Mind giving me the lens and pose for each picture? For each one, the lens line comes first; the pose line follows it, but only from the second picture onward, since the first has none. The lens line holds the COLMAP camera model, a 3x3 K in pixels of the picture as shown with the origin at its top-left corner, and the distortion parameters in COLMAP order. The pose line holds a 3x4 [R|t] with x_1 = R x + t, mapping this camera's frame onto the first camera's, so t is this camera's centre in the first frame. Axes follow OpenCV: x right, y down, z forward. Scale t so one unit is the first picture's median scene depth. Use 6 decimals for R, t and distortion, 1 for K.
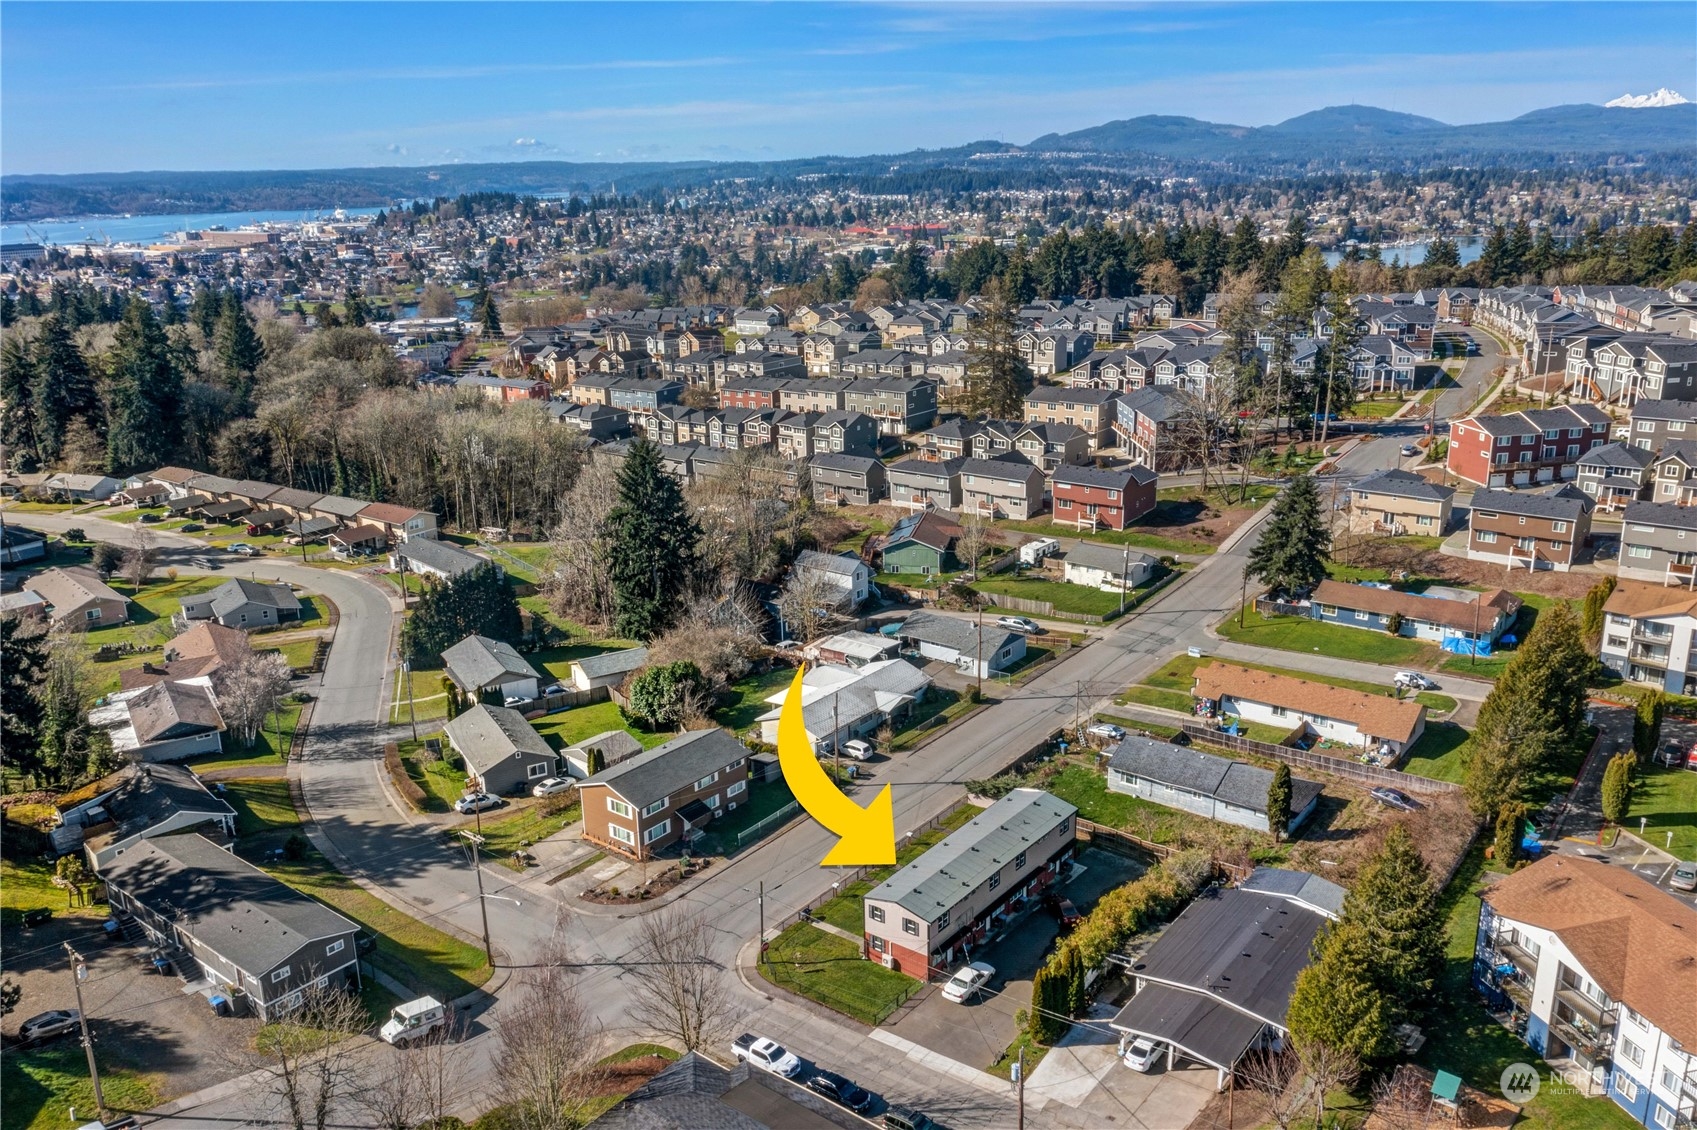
lens RADIAL K [[1338.2, 0, 848.5], [0, 1338.2, 565.0], [0, 0, 1]] dist [-0.003676, -0.003142]
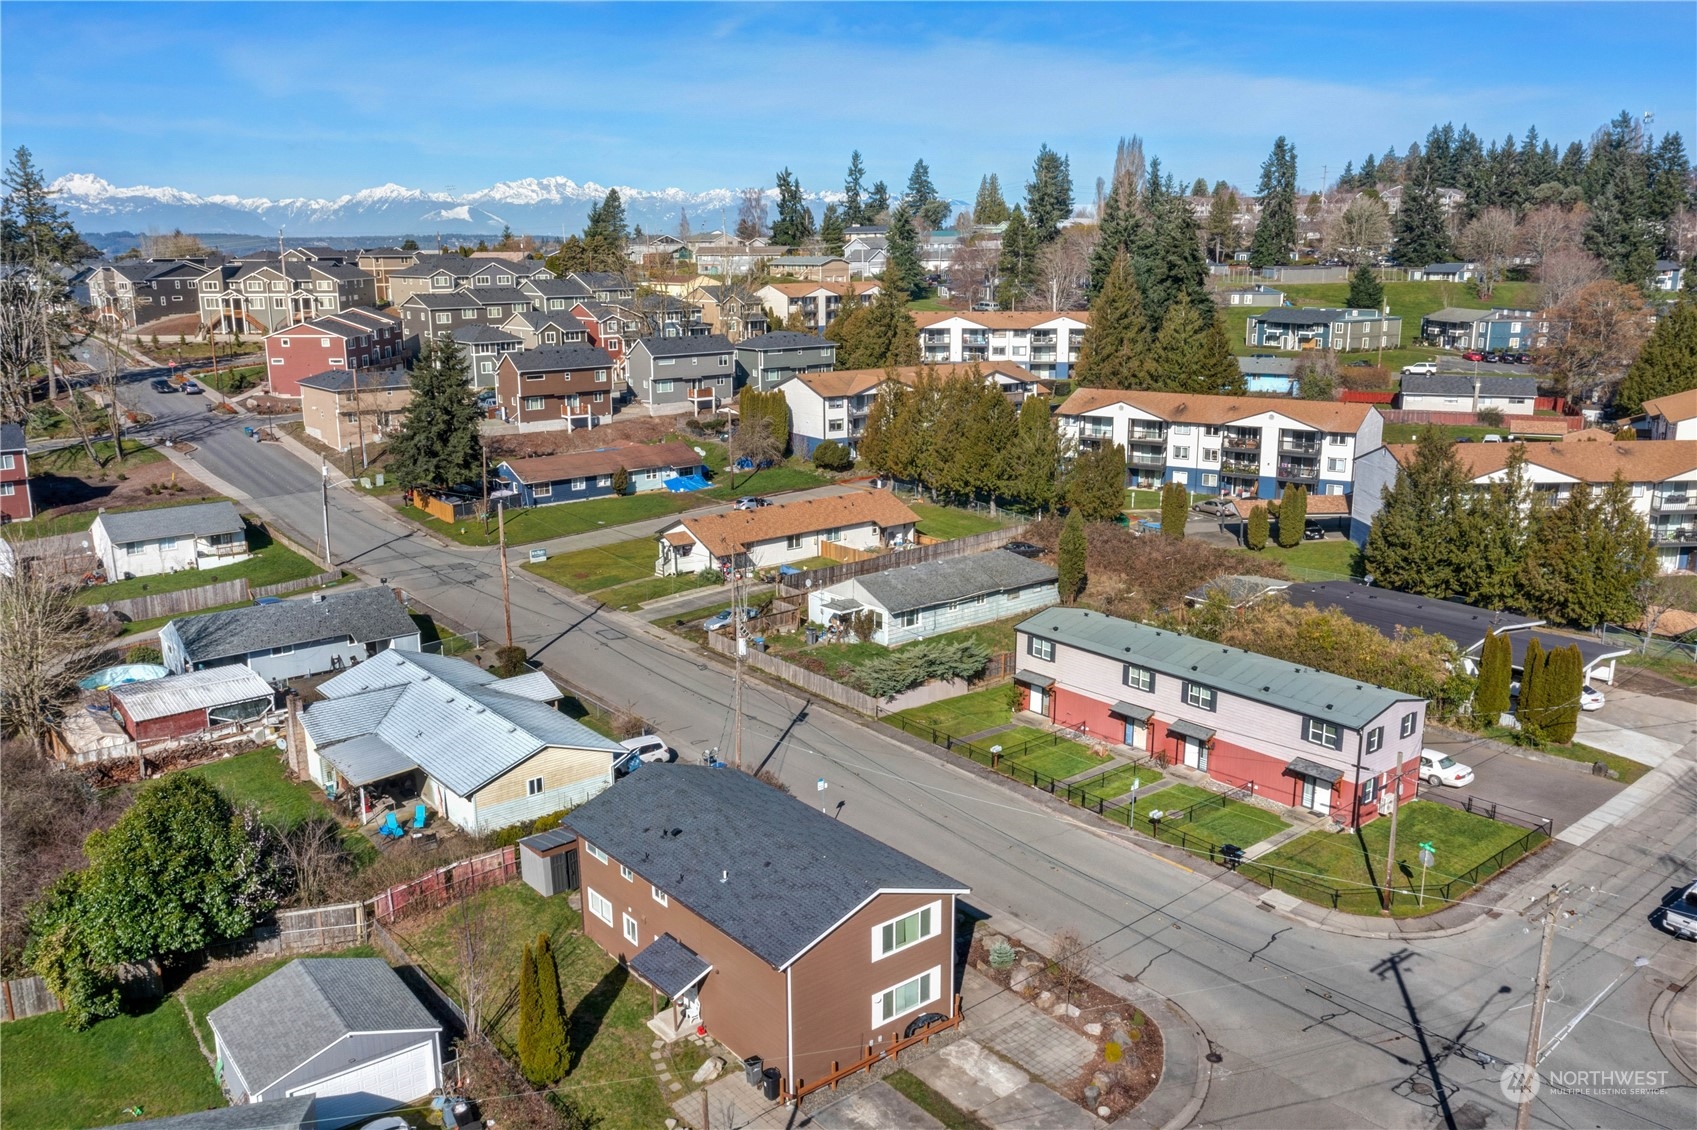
lens RADIAL K [[1336.3, 0, 848.5], [0, 1336.3, 565.0], [0, 0, 1]] dist [-0.005585, -0.006031]
pose [[0.228278, -0.208339, 0.951044, -0.375954], [0.276265, 0.950545, 0.141919, 0.013662], [-0.933577, 0.230343, 0.274546, 0.629275]]
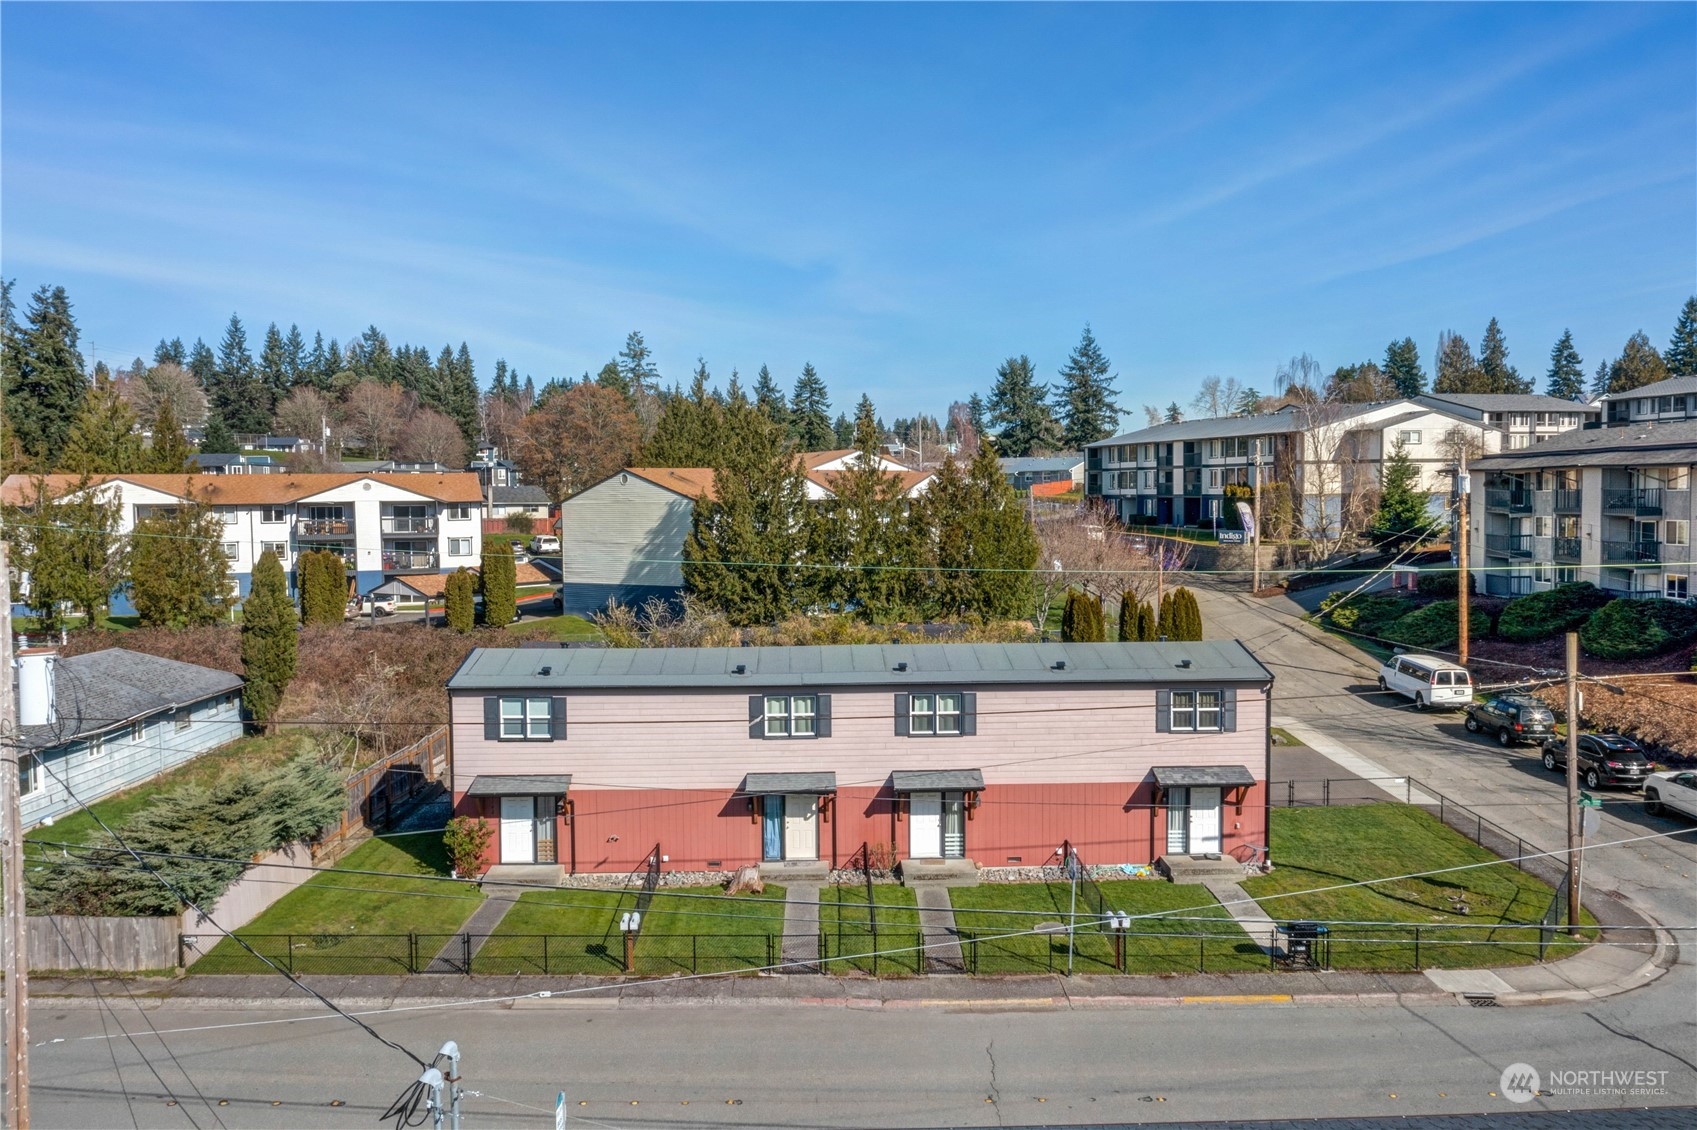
lens RADIAL K [[1336.3, 0, 848.5], [0, 1336.3, 565.0], [0, 0, 1]] dist [-0.005585, -0.006031]
pose [[-0.630290, -0.016945, 0.776175, -0.067873], [0.238866, 0.947033, 0.214645, 0.081115], [-0.738700, 0.320690, -0.592858, 0.815494]]
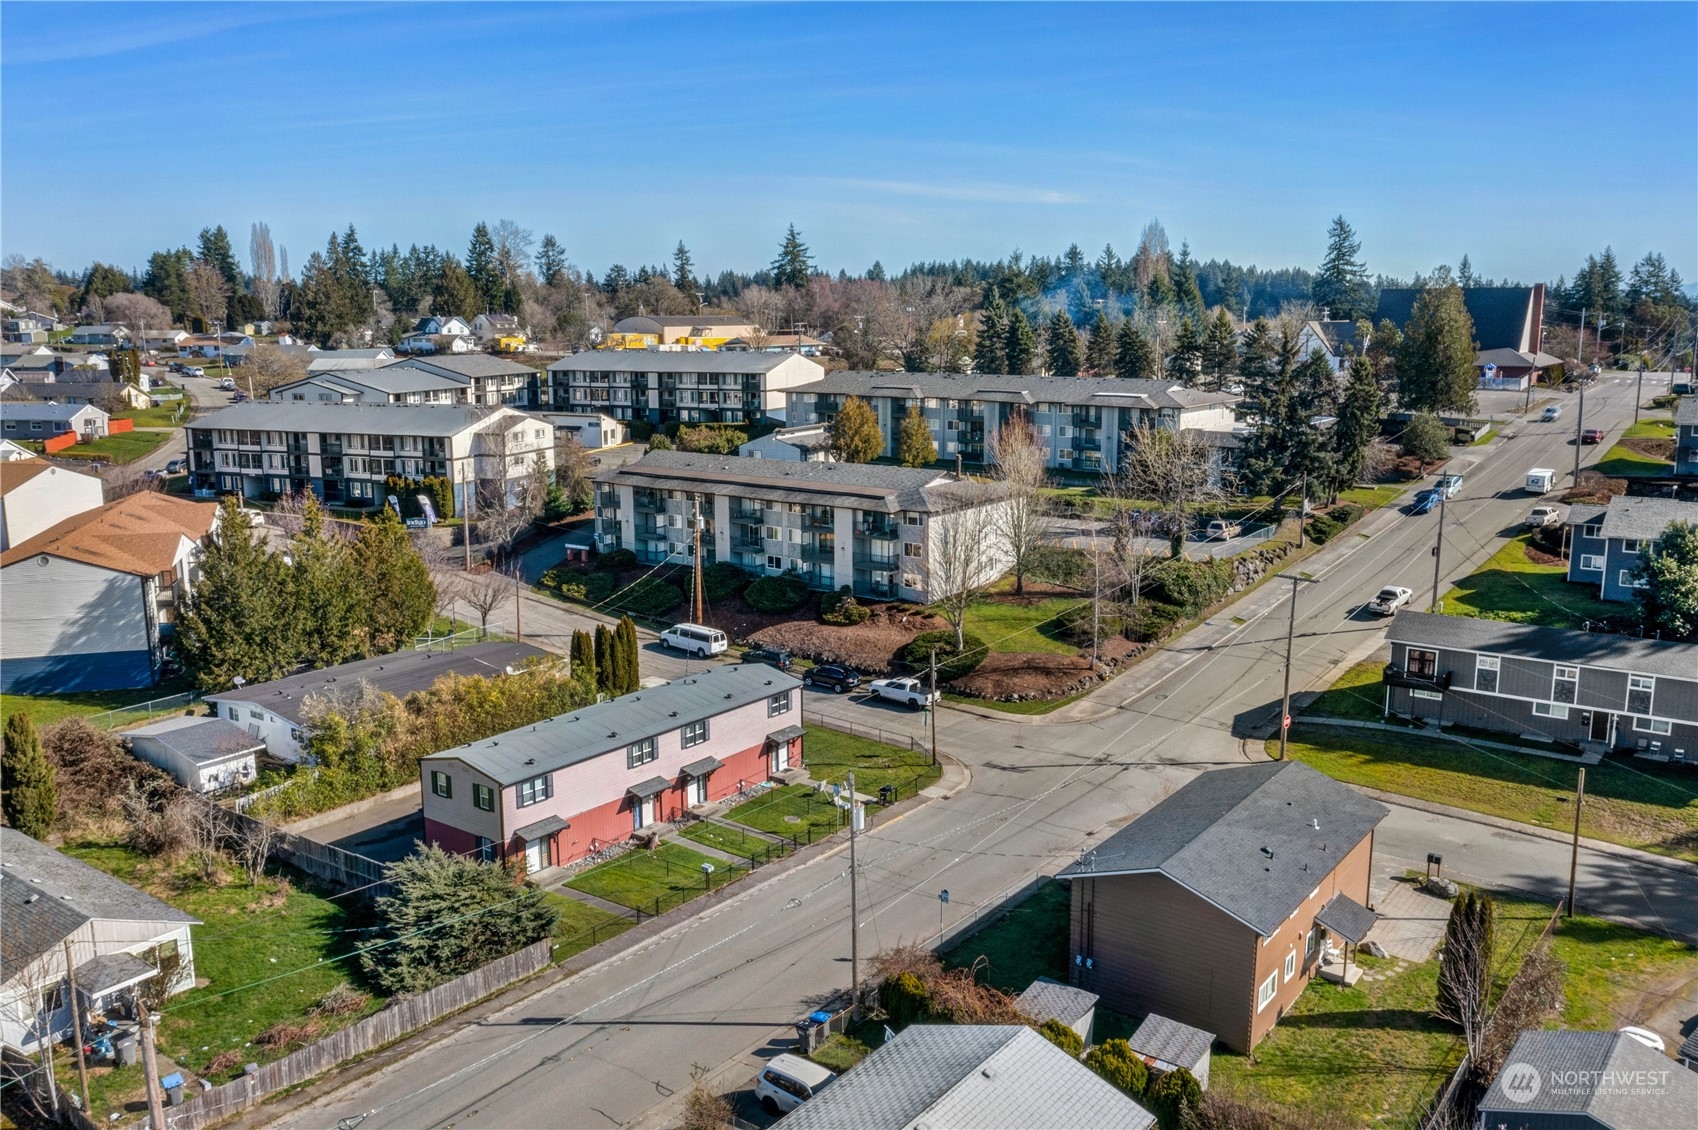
lens RADIAL K [[1339.0, 0, 849.0], [0, 1339.0, 565.0], [0, 0, 1]] dist [-0.003676, -0.003142]
pose [[-0.999640, 0.021051, -0.016660, 0.073335], [0.011326, 0.893346, 0.449227, -0.122601], [0.024340, 0.448876, -0.893262, 1.093201]]
